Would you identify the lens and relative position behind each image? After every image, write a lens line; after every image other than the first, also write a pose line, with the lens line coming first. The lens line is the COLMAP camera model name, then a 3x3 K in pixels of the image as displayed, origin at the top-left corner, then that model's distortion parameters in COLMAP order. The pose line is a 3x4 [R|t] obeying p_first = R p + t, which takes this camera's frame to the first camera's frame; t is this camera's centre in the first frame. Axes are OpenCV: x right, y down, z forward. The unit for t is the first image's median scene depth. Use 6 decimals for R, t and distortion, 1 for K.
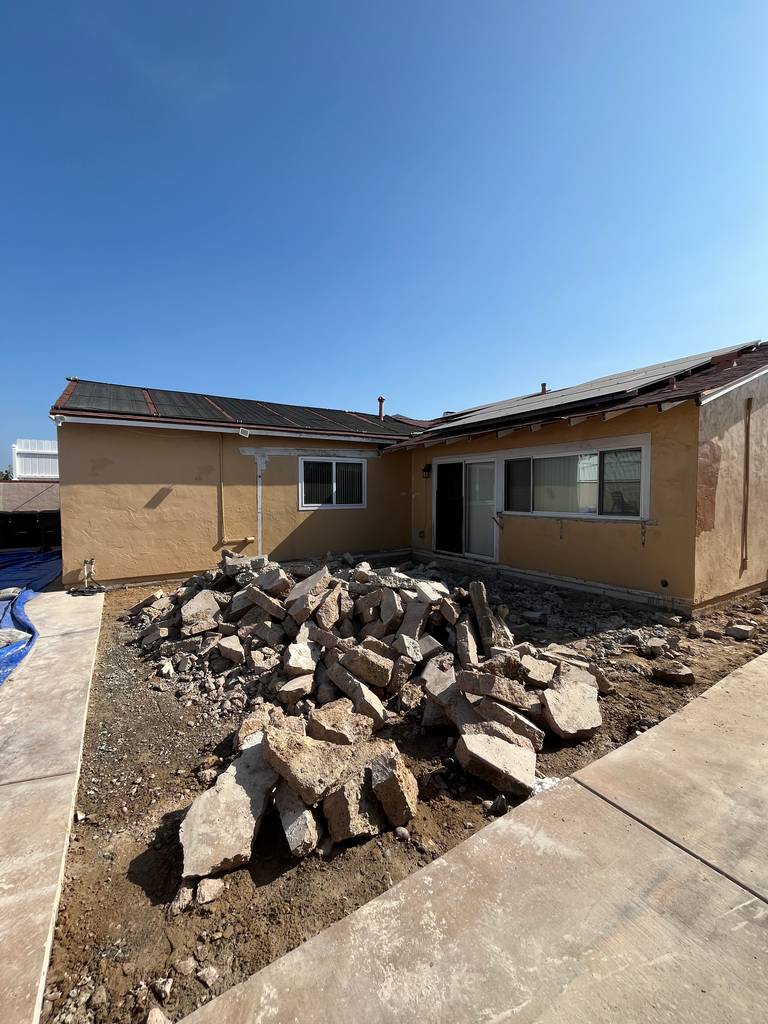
lens RADIAL K [[415.4, 0, 385.0], [0, 415.4, 506.5], [0, 0, 1]] dist [-0.001249, -0.000022]
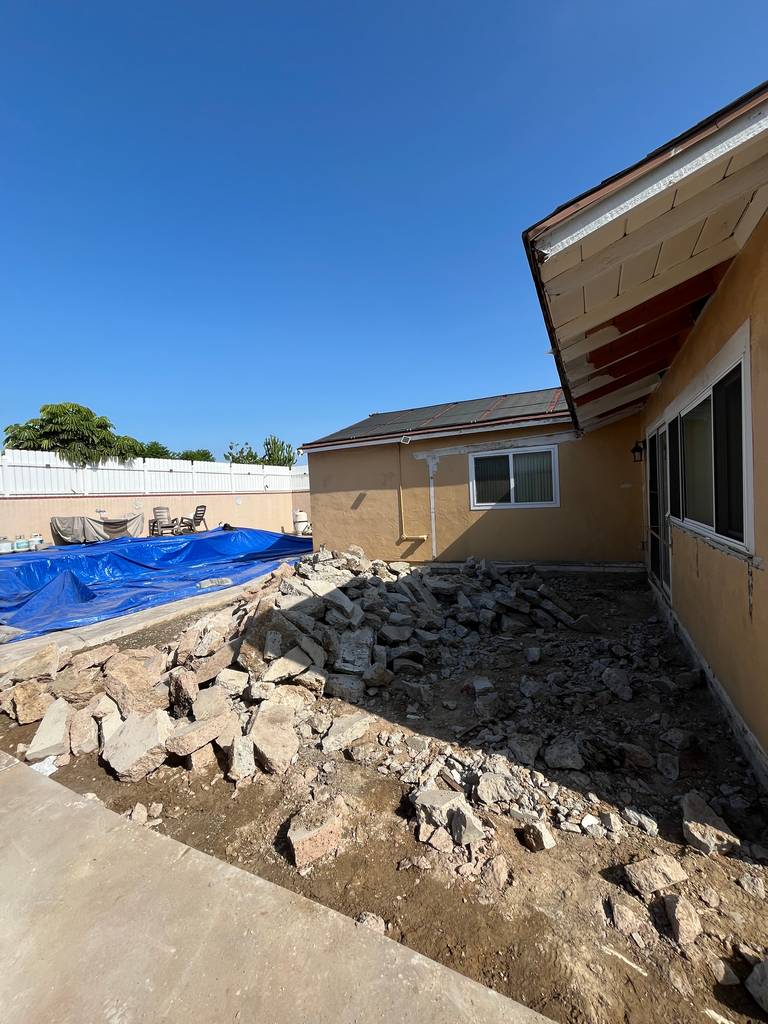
lens RADIAL K [[415.4, 0, 385.4], [0, 415.4, 517.2], [0, 0, 1]] dist [-0.001249, -0.000022]
pose [[0.515858, 0.021717, -0.856399, 0.522907], [0.020699, 0.999071, 0.037803, -0.014950], [0.856424, -0.037227, 0.514929, 0.345194]]
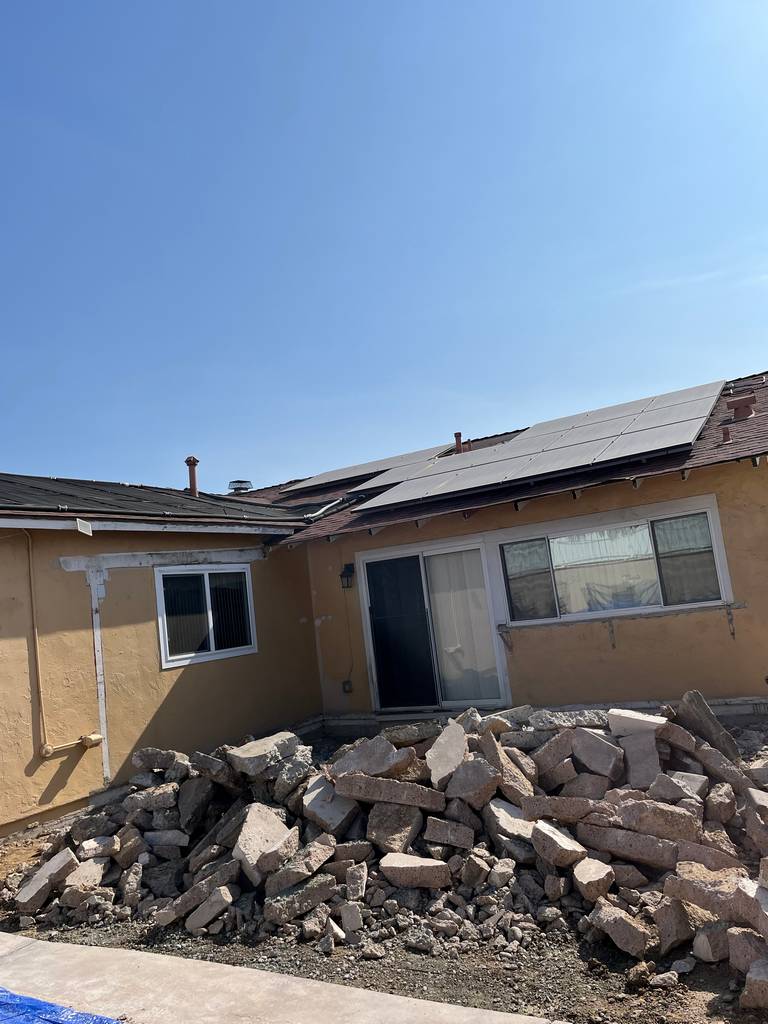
lens RADIAL K [[792.4, 0, 378.1], [0, 792.4, 510.3], [0, 0, 1]] dist [0.024268, -0.001816]
pose [[0.890964, -0.049288, 0.451391, -0.416331], [0.132107, 0.979226, -0.153833, 0.002917], [-0.434432, 0.196692, 0.878966, -0.038549]]
